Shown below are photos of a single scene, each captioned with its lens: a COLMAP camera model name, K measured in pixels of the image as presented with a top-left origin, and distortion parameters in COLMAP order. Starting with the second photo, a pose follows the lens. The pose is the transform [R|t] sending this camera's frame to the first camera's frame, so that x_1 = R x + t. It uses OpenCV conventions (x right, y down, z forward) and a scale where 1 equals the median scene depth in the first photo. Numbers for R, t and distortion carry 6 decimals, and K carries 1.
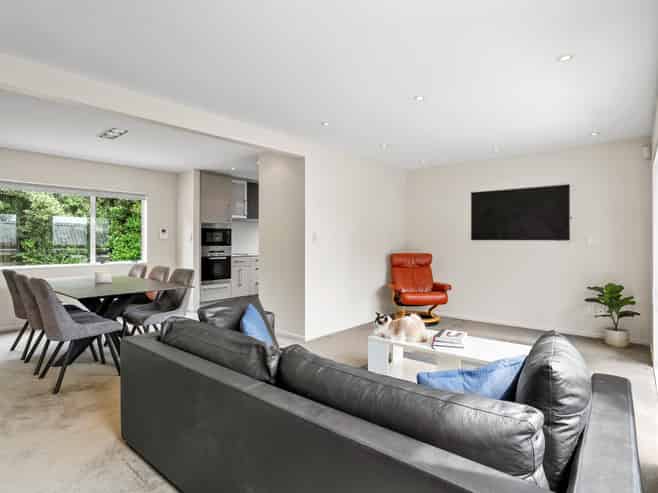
lens RADIAL K [[354.1, 0, 332.7], [0, 354.1, 241.8], [0, 0, 1]] dist [-0.029769, 0.014551]
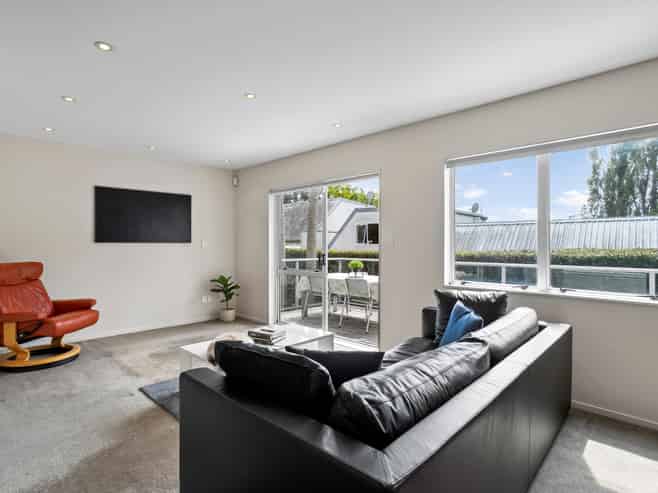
lens RADIAL K [[354.1, 0, 326.0], [0, 354.1, 245.8], [0, 0, 1]] dist [-0.029769, 0.014551]
pose [[0.075846, -0.011155, 0.997057, -0.376568], [-0.000805, 0.999936, 0.011248, -0.007057], [-0.997119, -0.001656, 0.075832, 0.375851]]
